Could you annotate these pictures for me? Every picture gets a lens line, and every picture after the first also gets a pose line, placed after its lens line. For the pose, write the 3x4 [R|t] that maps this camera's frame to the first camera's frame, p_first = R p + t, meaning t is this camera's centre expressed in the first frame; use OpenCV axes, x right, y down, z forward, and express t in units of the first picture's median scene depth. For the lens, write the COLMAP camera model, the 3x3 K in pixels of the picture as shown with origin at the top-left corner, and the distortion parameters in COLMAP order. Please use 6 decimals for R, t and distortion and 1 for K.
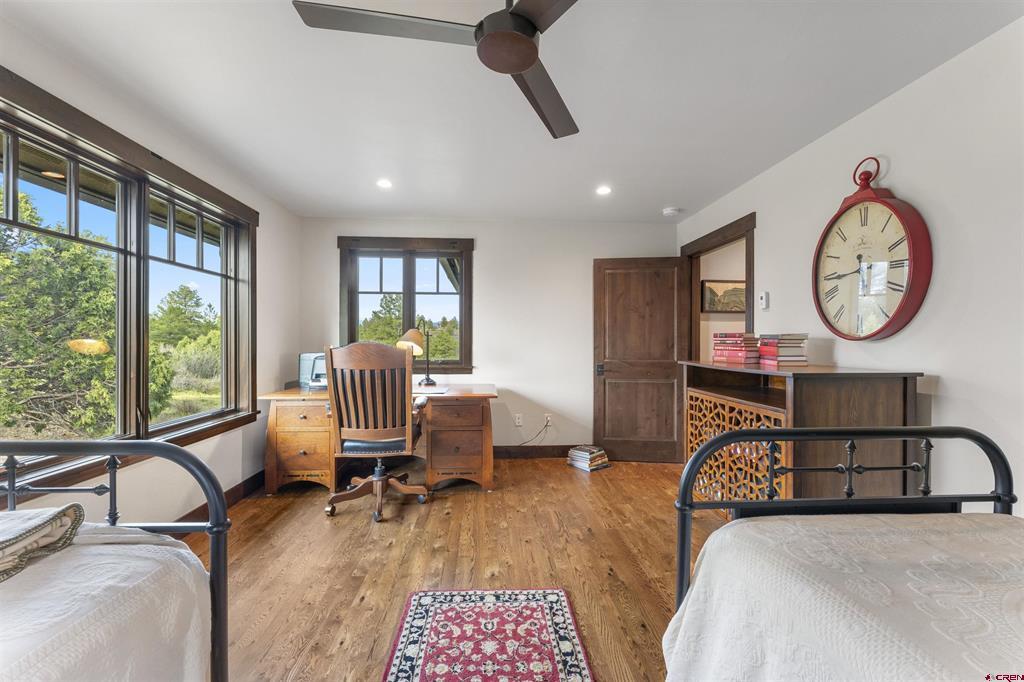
lens RADIAL K [[419.4, 0, 506.4], [0, 419.4, 340.2], [0, 0, 1]] dist [0.002678, -0.000896]
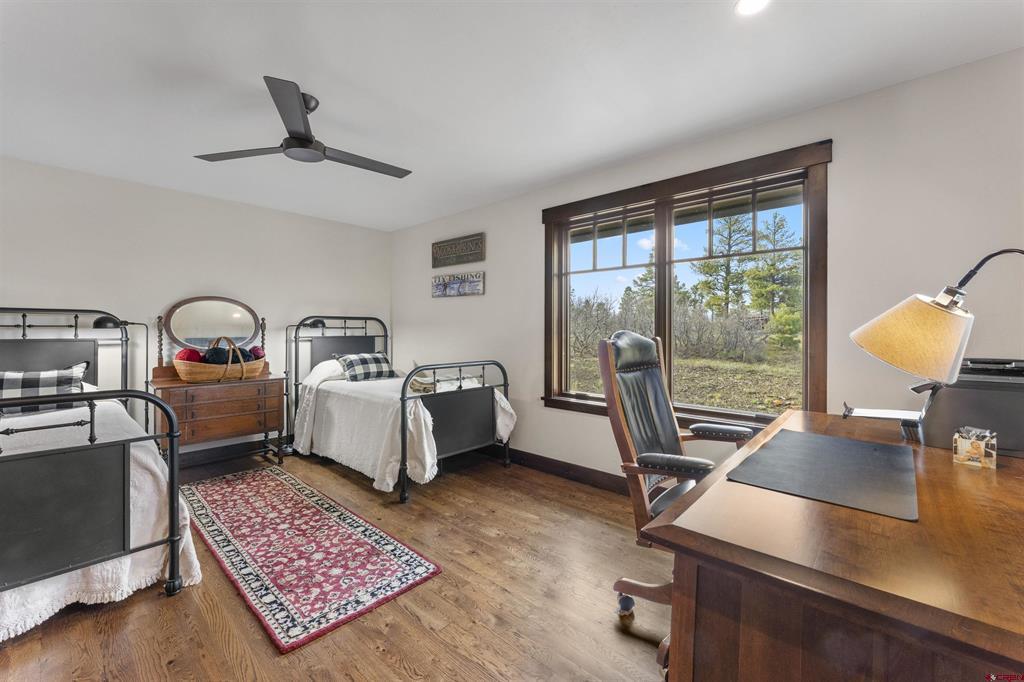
lens RADIAL K [[419.4, 0, 503.6], [0, 419.4, 335.6], [0, 0, 1]] dist [0.002678, -0.000896]
pose [[-0.726065, 0.009511, -0.687560, 0.410705], [0.001194, 0.999920, 0.012572, 0.011030], [0.687625, 0.008307, -0.726019, 2.045928]]
